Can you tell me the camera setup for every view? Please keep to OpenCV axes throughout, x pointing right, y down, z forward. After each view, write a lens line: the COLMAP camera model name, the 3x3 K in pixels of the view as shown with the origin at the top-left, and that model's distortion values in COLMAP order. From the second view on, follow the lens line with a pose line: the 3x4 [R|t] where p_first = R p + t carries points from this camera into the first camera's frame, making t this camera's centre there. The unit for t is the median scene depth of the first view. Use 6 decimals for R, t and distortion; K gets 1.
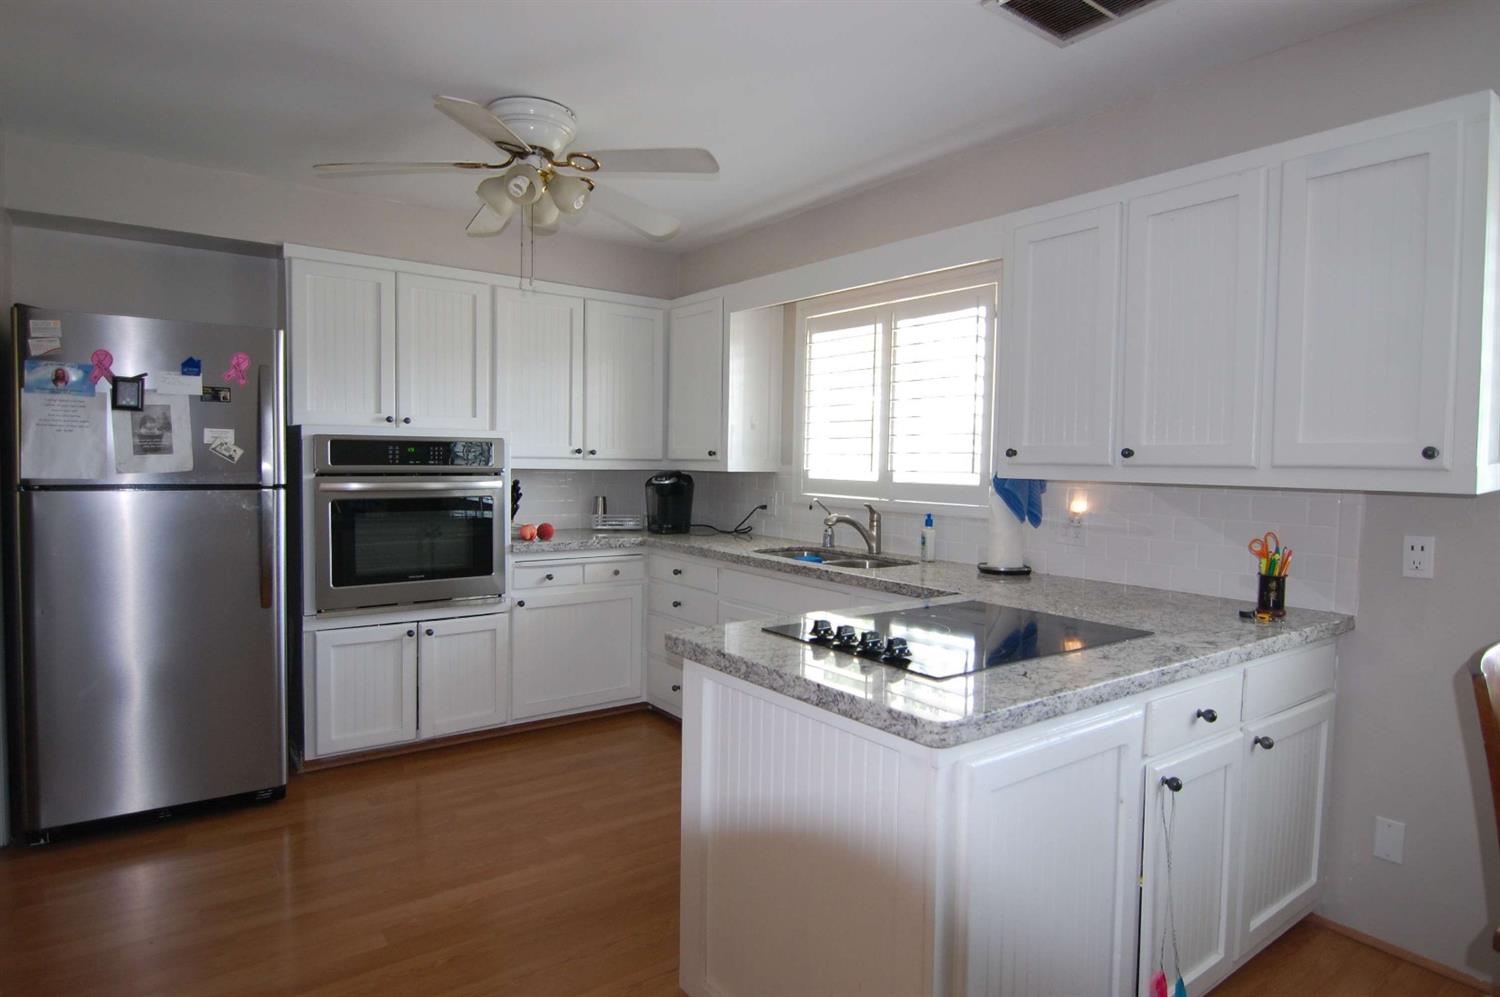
lens RADIAL K [[786.9, 0, 750.0], [0, 786.9, 498.5], [0, 0, 1]] dist [-0.001179, -0.014482]
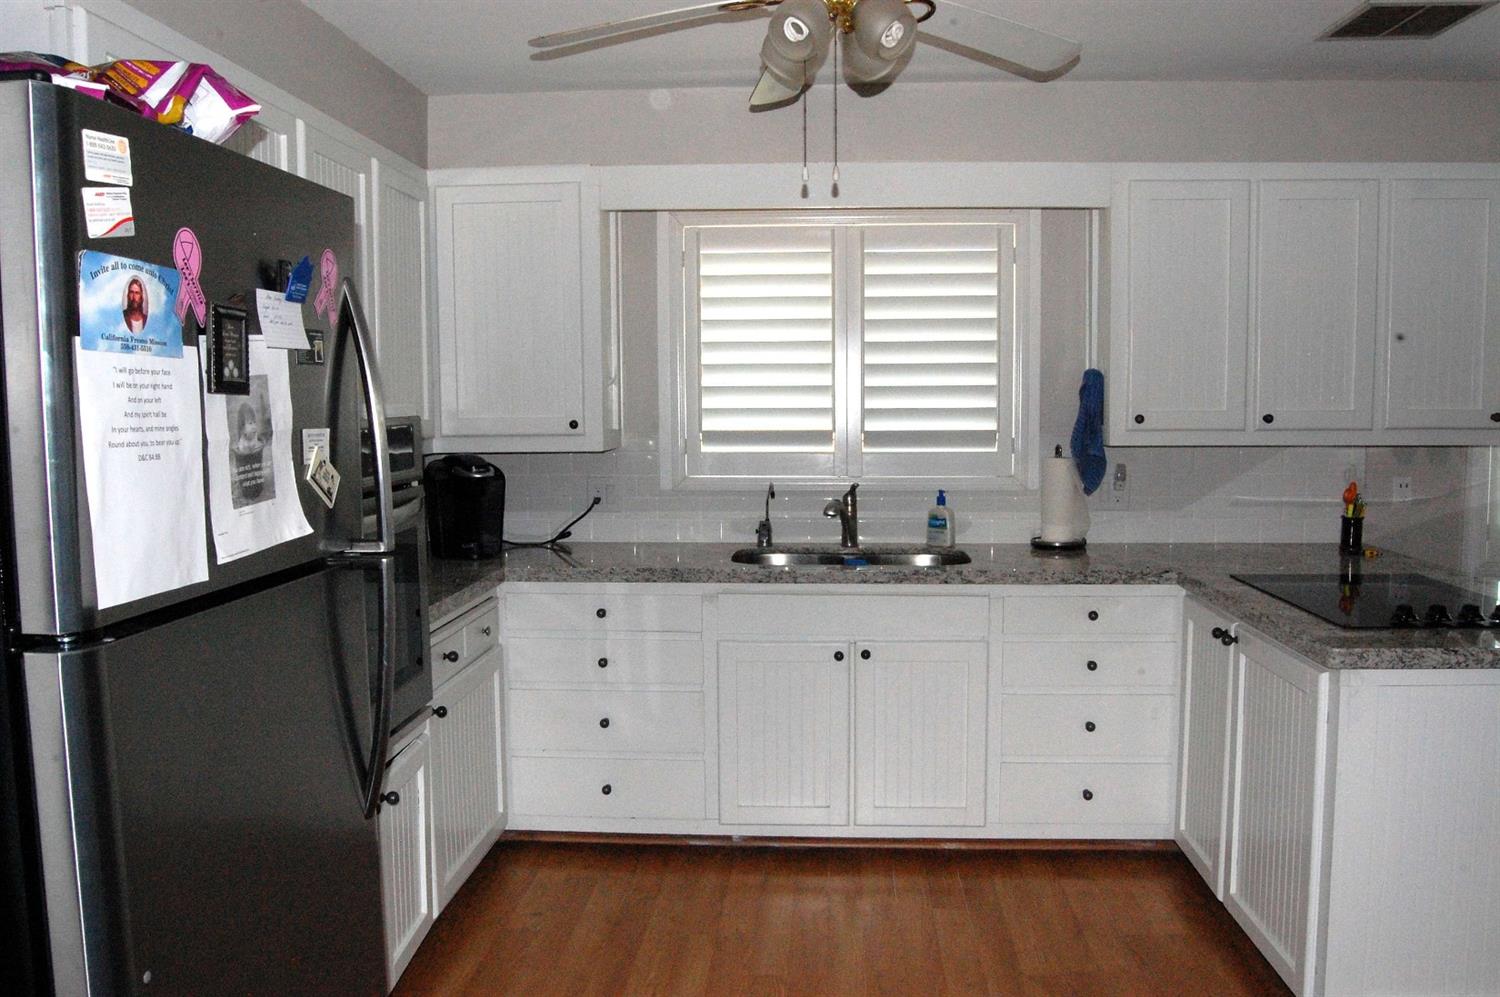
lens RADIAL K [[1161.5, 0, 750.0], [0, 1161.5, 498.5], [0, 0, 1]] dist [-0.086566, 0.001215]
pose [[0.667203, -0.087612, 0.739705, -1.082466], [0.052328, 0.996118, 0.070782, -0.091718], [-0.743035, -0.008519, 0.669198, 0.467999]]
